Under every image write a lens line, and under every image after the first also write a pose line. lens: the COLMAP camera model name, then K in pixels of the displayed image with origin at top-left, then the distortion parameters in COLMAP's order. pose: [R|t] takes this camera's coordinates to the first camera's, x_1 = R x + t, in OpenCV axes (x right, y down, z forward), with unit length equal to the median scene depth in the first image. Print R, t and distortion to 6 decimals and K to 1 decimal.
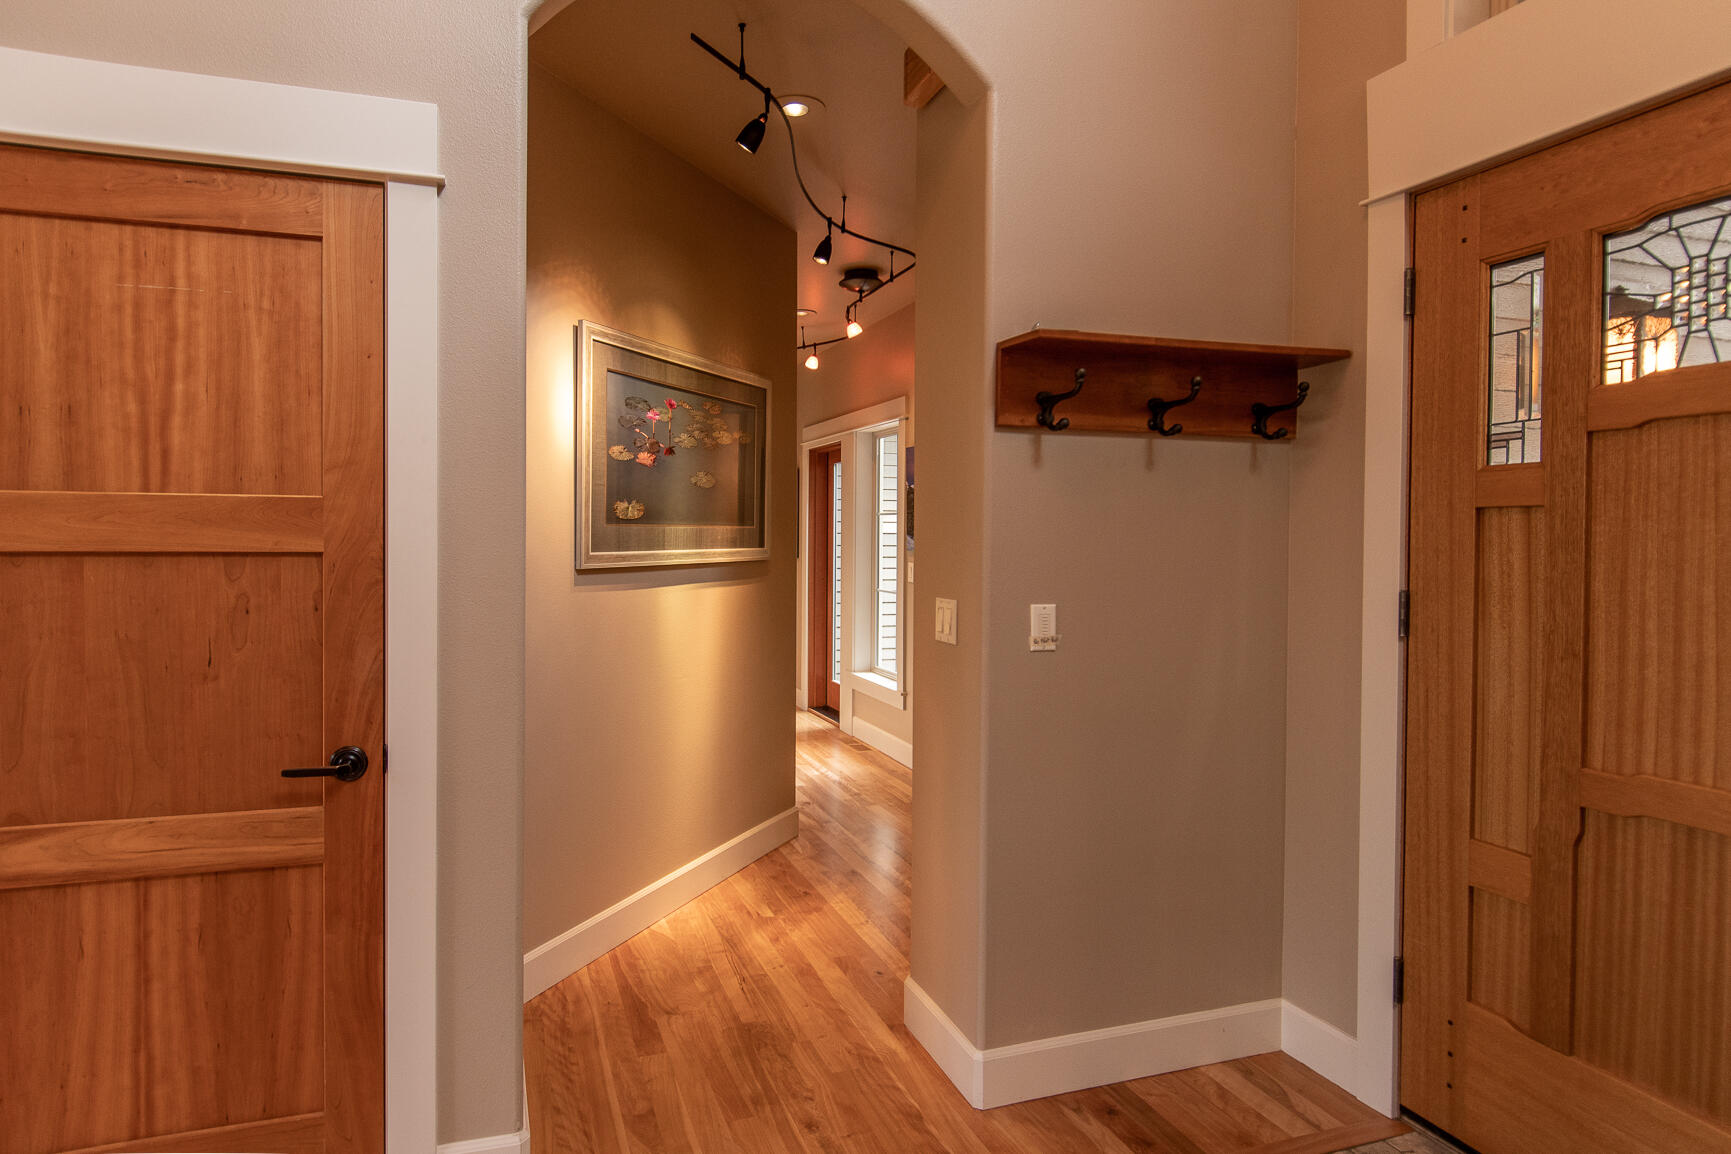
lens RADIAL K [[911.2, 0, 902.5], [0, 911.2, 548.3], [0, 0, 1]] dist [0.010289, -0.007674]
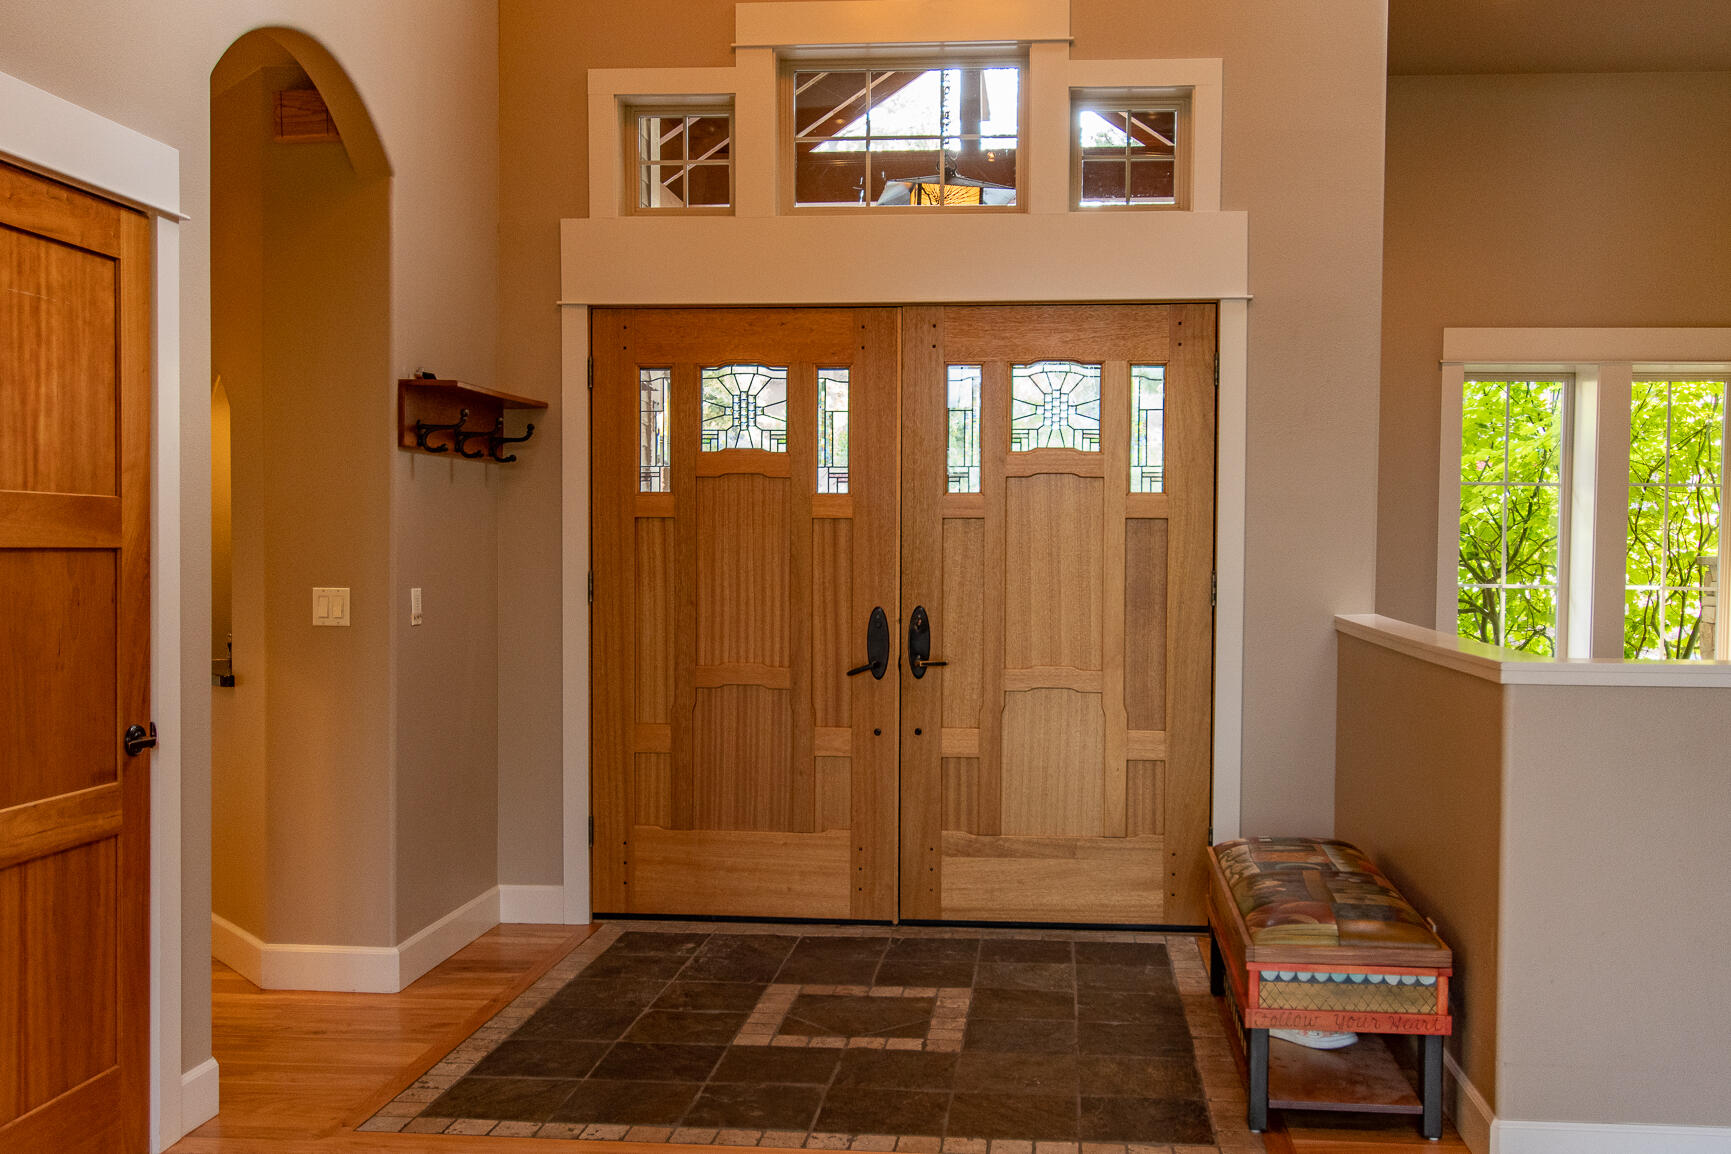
lens RADIAL K [[1669.0, 0, 866.9], [0, 1669.0, 575.9], [0, 0, 1]] dist [0.009322, 0.000000]
pose [[0.404202, -0.019610, 0.914459, -2.010890], [0.007932, 0.999808, 0.017934, 0.009642], [-0.914635, 0.000004, 0.404280, -0.593046]]
